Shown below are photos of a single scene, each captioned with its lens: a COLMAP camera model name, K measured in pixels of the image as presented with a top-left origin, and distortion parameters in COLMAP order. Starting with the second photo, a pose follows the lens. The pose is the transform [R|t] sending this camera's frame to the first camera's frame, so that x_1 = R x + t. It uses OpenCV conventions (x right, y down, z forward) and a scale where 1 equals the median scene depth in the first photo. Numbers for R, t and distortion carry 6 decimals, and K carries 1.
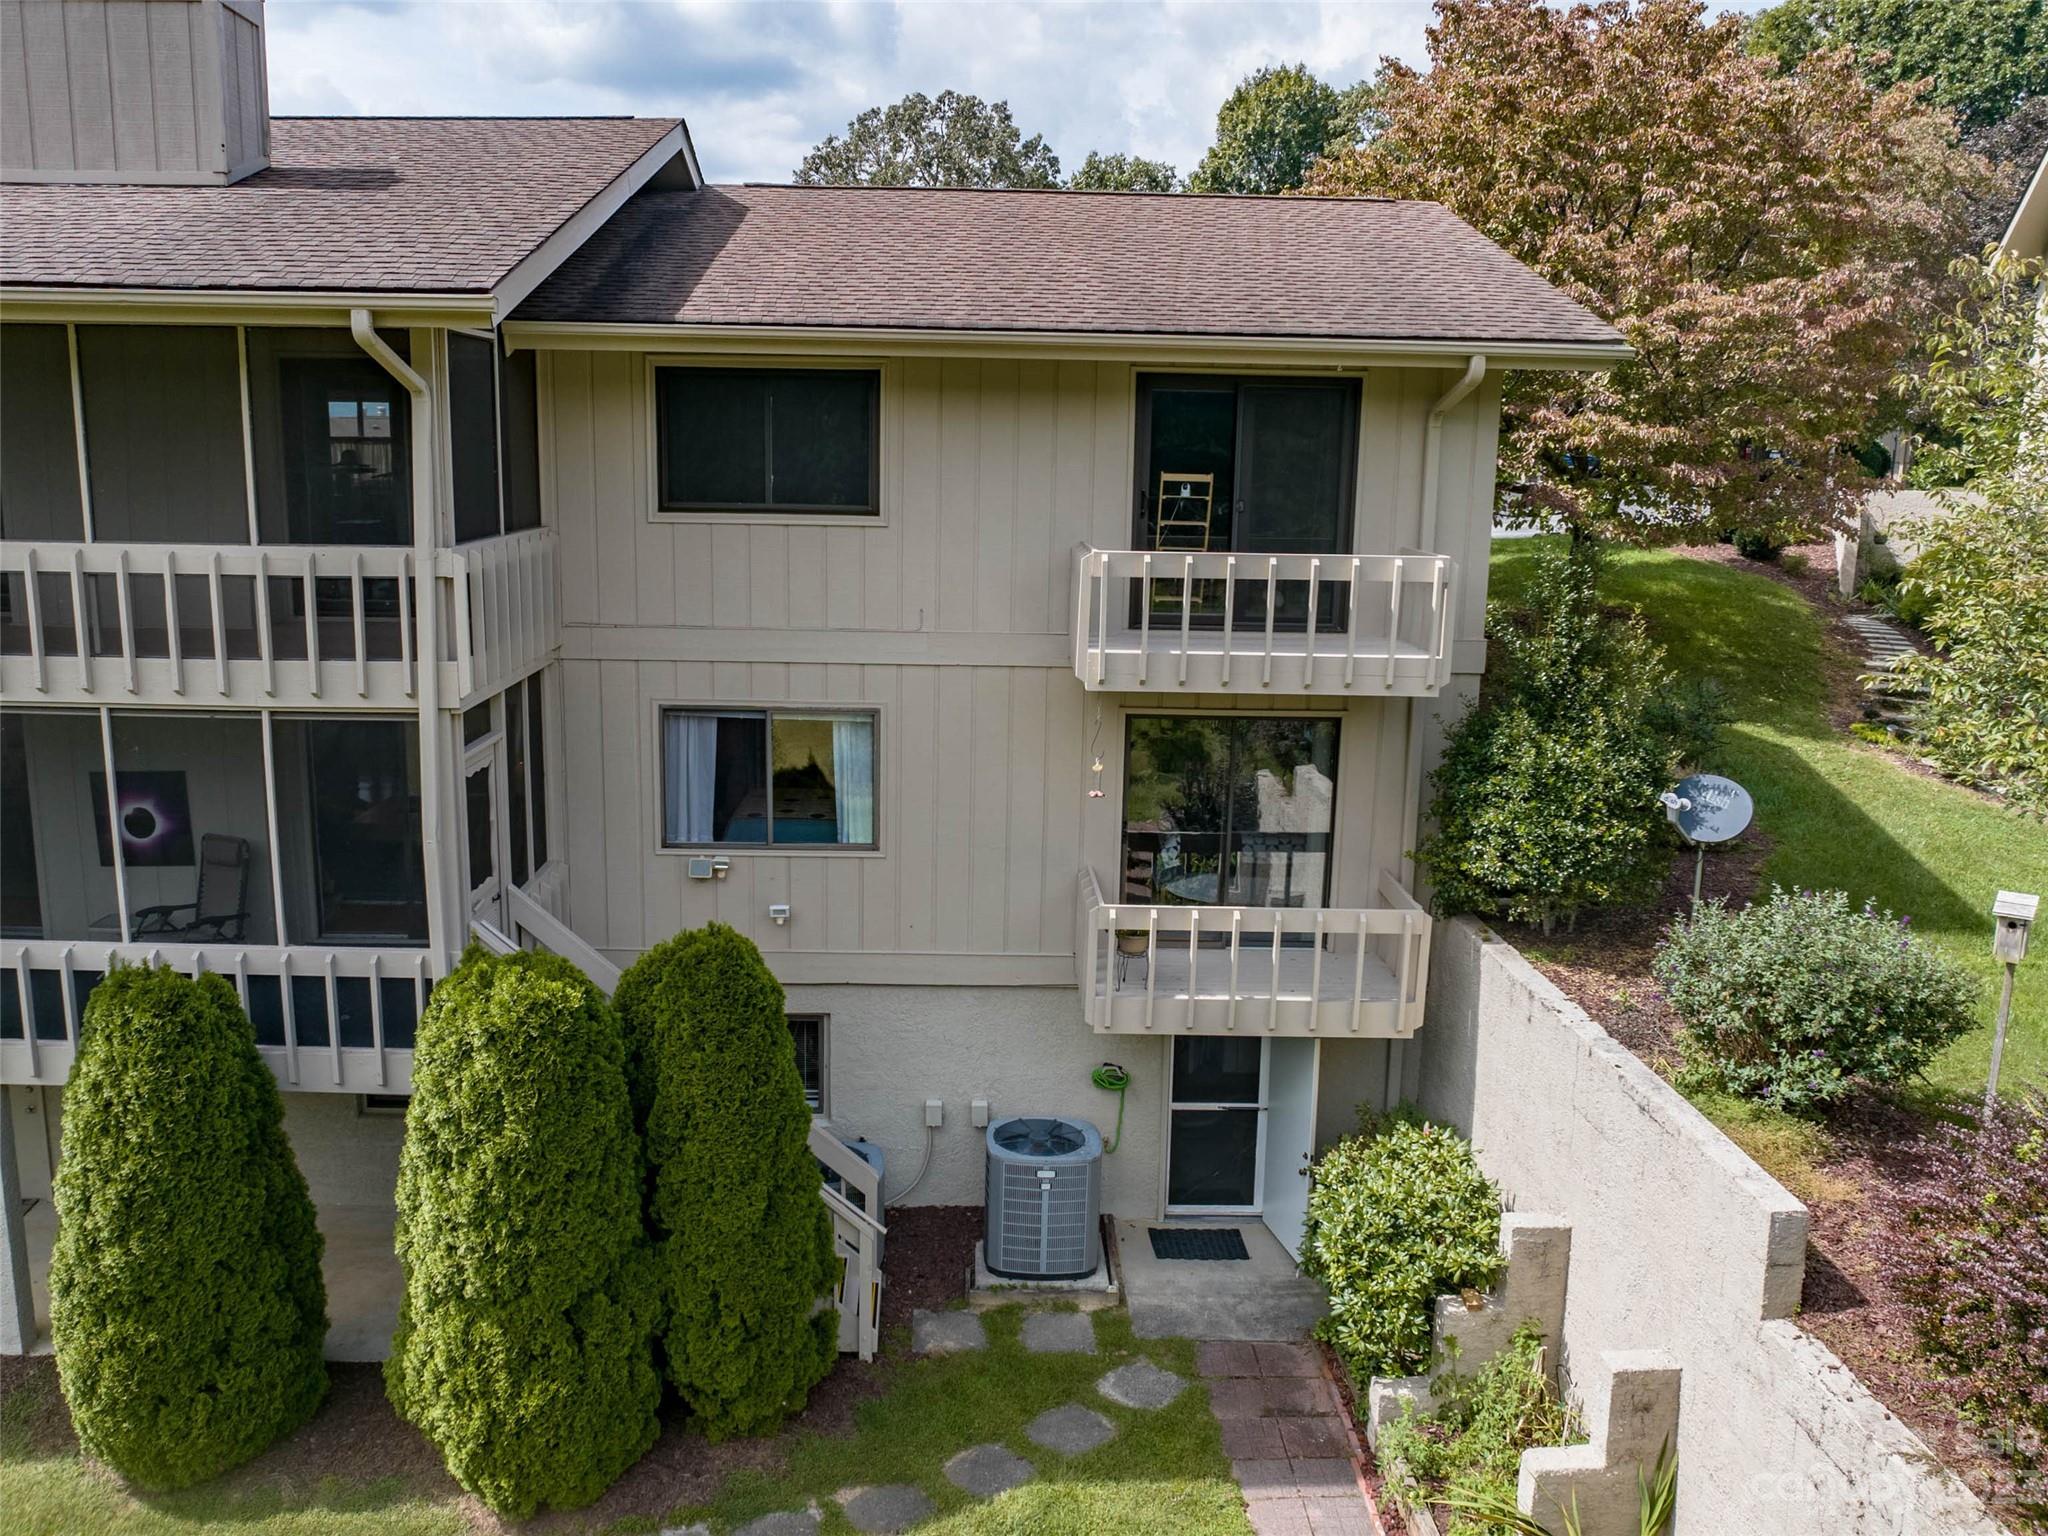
lens RADIAL K [[1575.2, 0, 1000.3], [0, 1575.2, 759.9], [0, 0, 1]] dist [-0.032117, 0.000349]
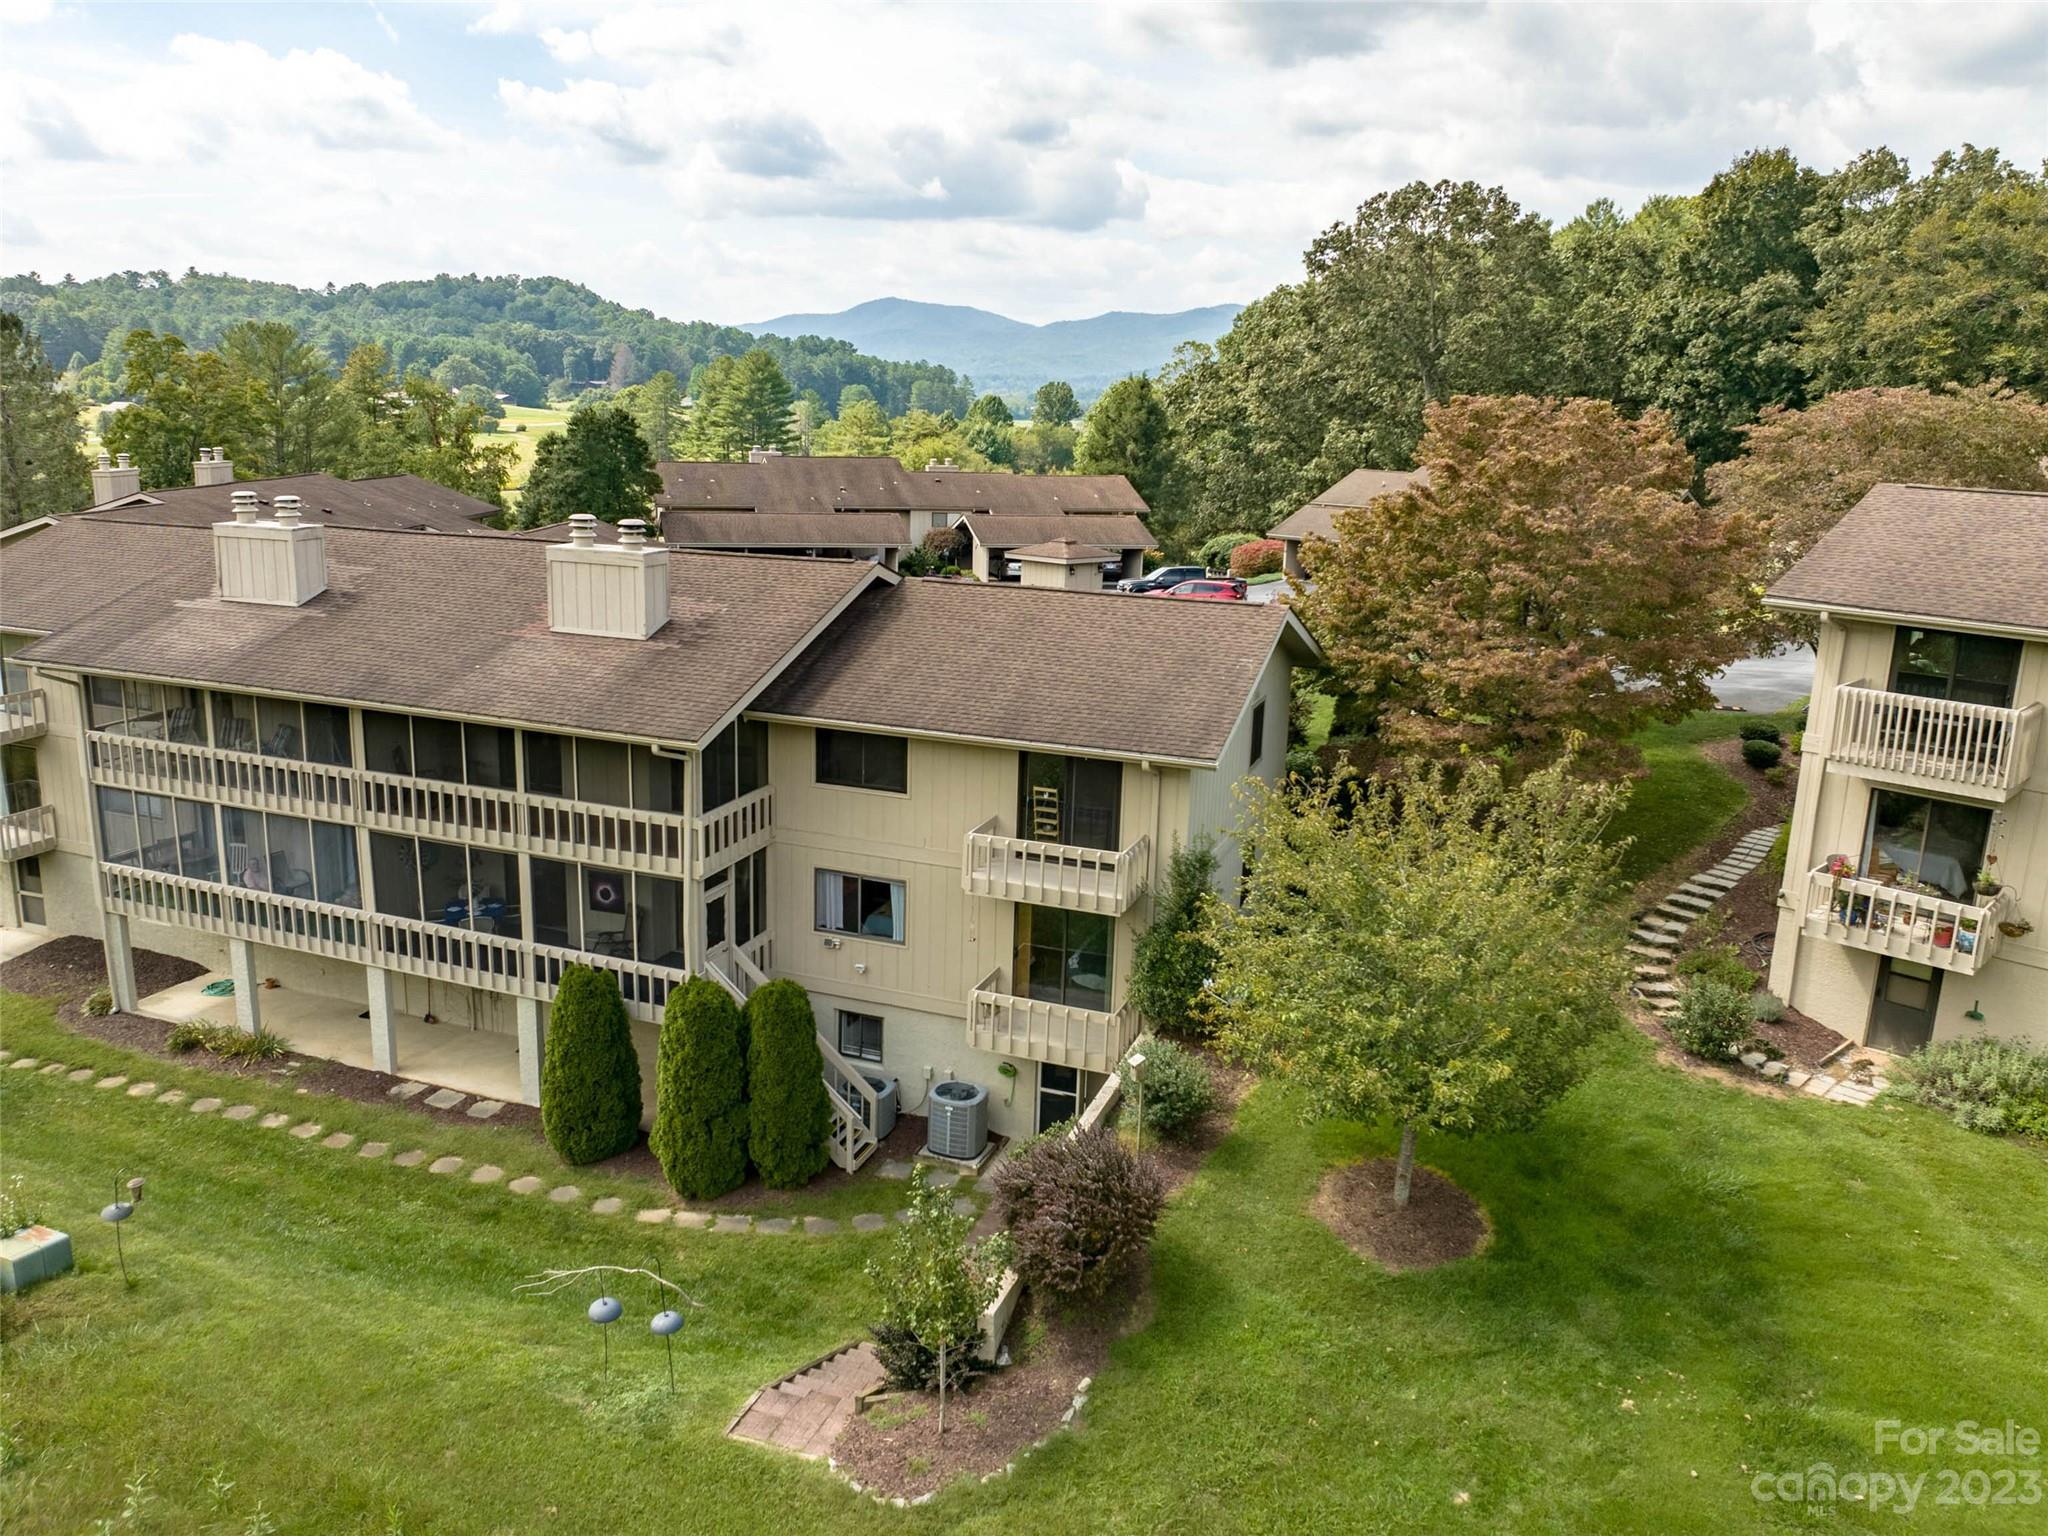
lens RADIAL K [[1522.0, 0, 1024.0], [0, 1522.0, 768.0], [0, 0, 1]] dist [-0.042397, 0.003039]
pose [[0.932463, 0.095307, -0.348467, 0.826144], [-0.083594, 0.995317, 0.048532, -0.317636], [0.351460, -0.016125, 0.936064, -0.923966]]
